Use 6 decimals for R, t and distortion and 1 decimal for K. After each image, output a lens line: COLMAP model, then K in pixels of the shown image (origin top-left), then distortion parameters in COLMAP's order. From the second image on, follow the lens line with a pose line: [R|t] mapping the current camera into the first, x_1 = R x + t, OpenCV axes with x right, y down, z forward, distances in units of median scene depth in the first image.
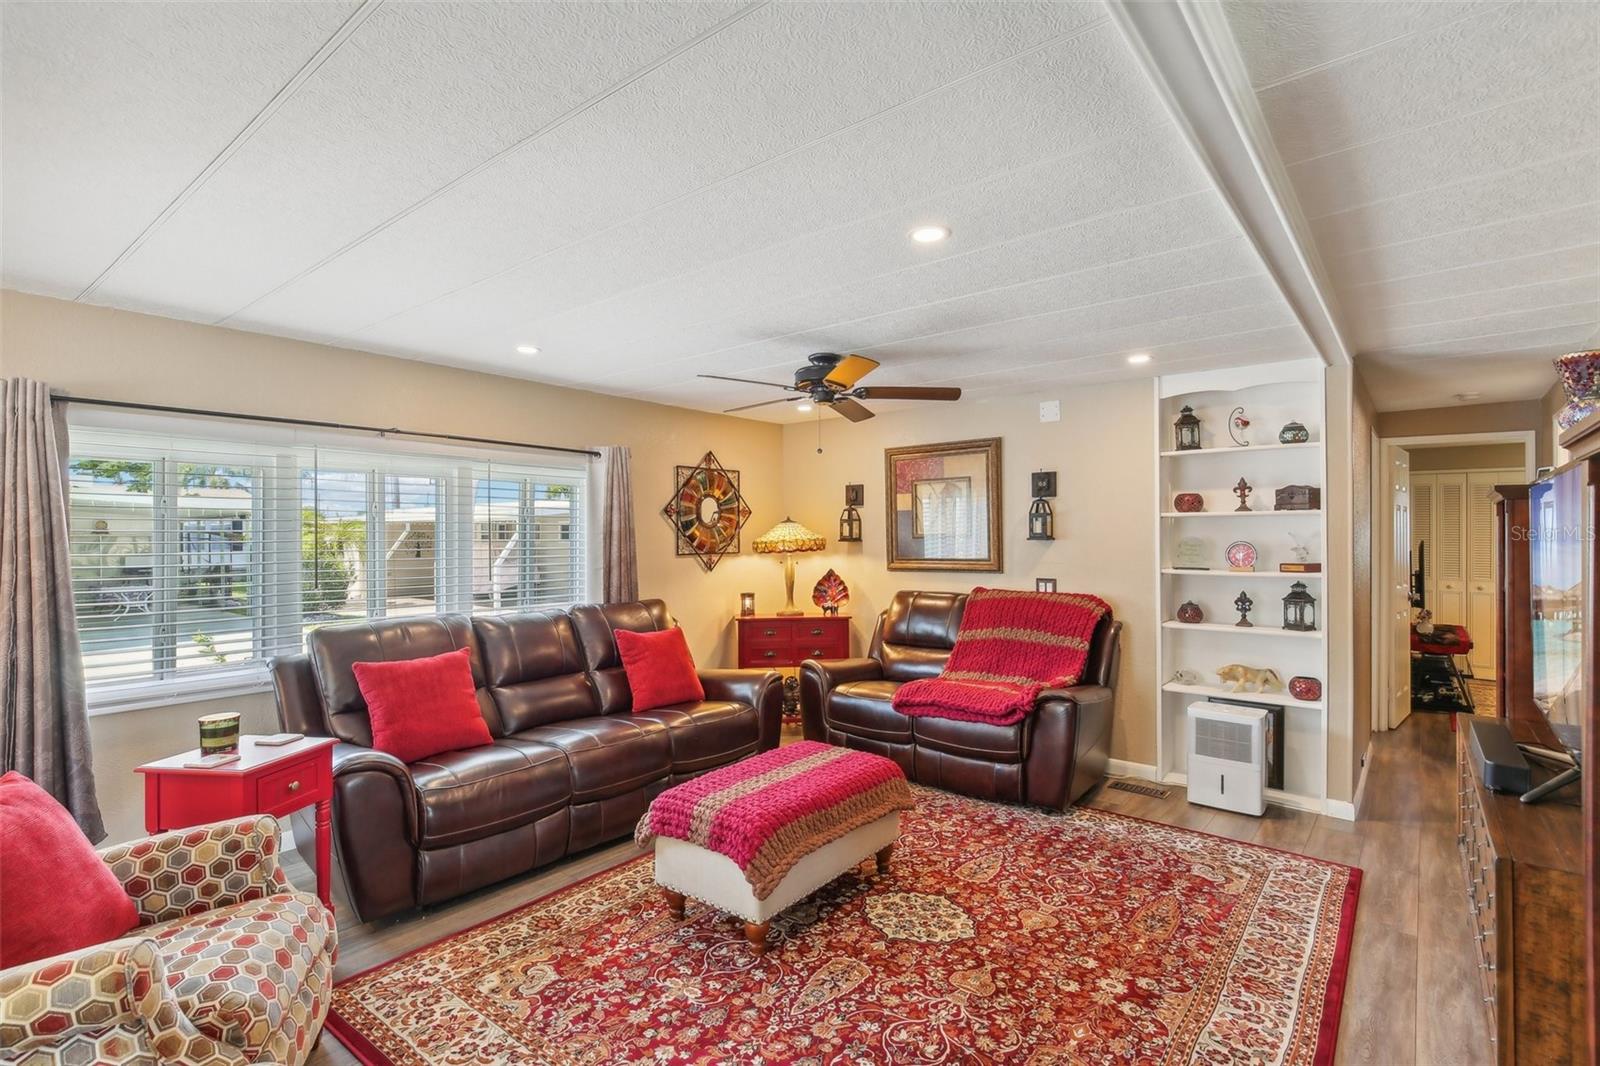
lens RADIAL K [[770.7, 0, 795.2], [0, 770.7, 539.3], [0, 0, 1]] dist [0.019947, 0.000749]
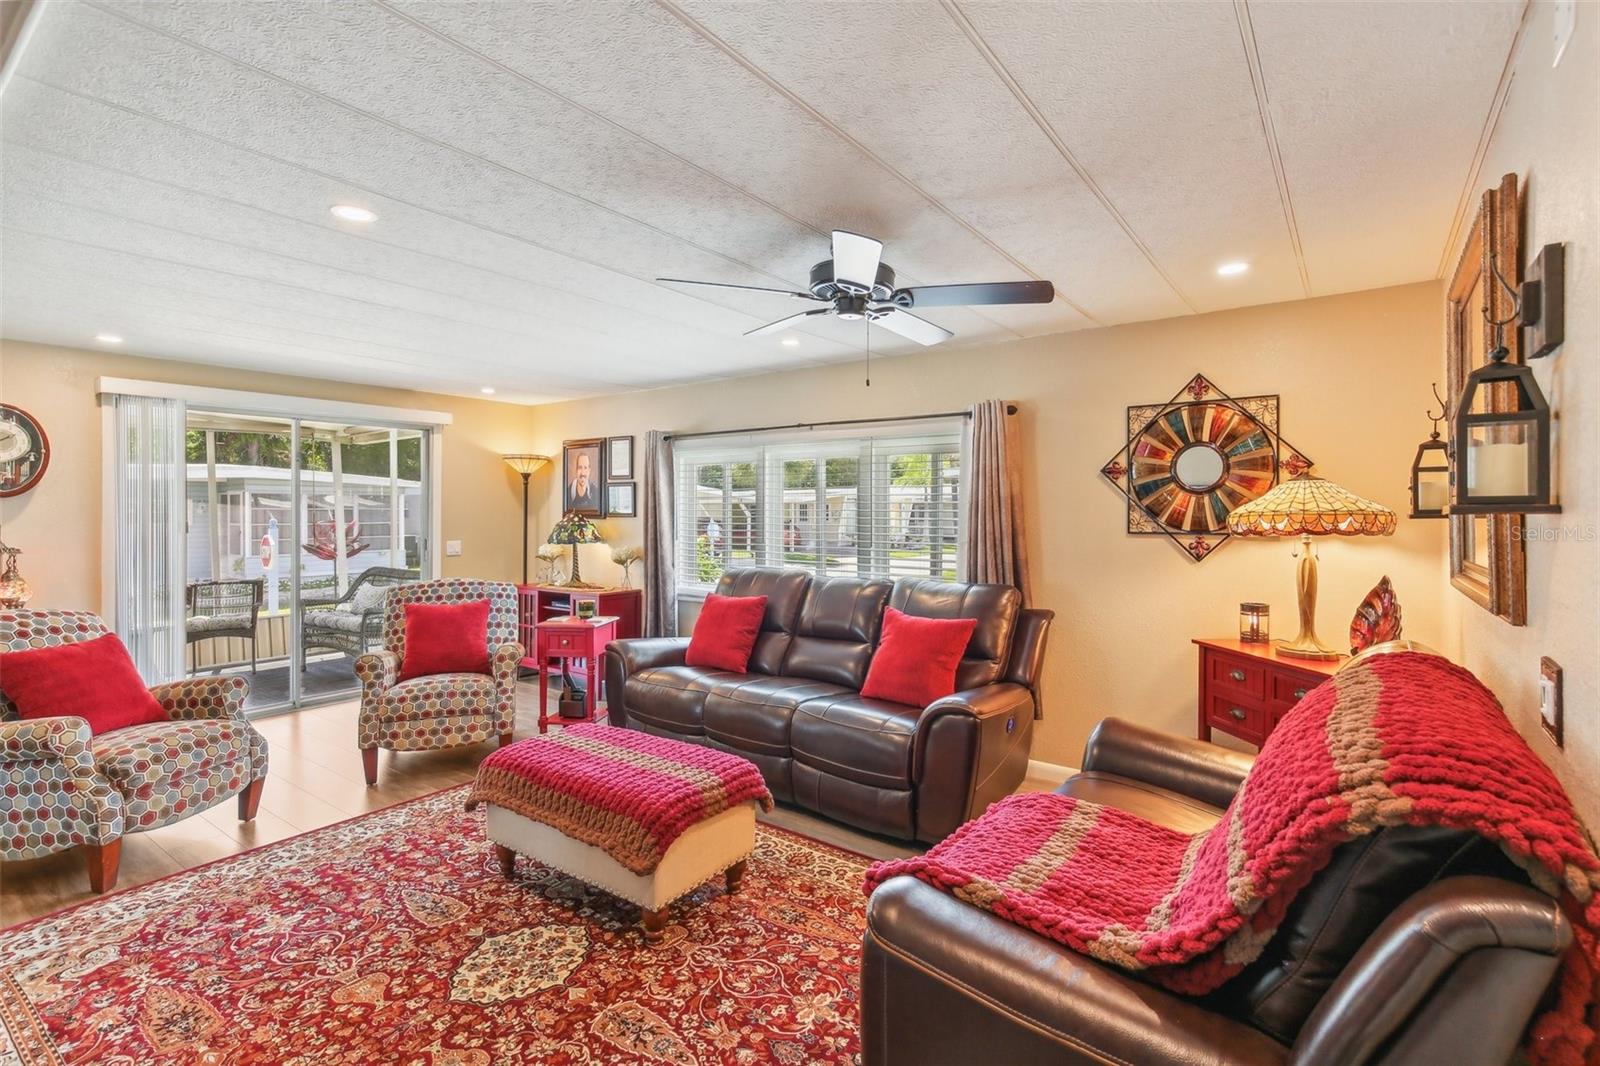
lens RADIAL K [[748.5, 0, 797.2], [0, 748.5, 509.2], [0, 0, 1]] dist [0.004767, 0.011885]
pose [[0.044171, 0.000617, -0.999024, 0.867747], [-0.005489, 0.999985, 0.000375, -0.000594], [0.999009, 0.005467, 0.044173, 1.113485]]
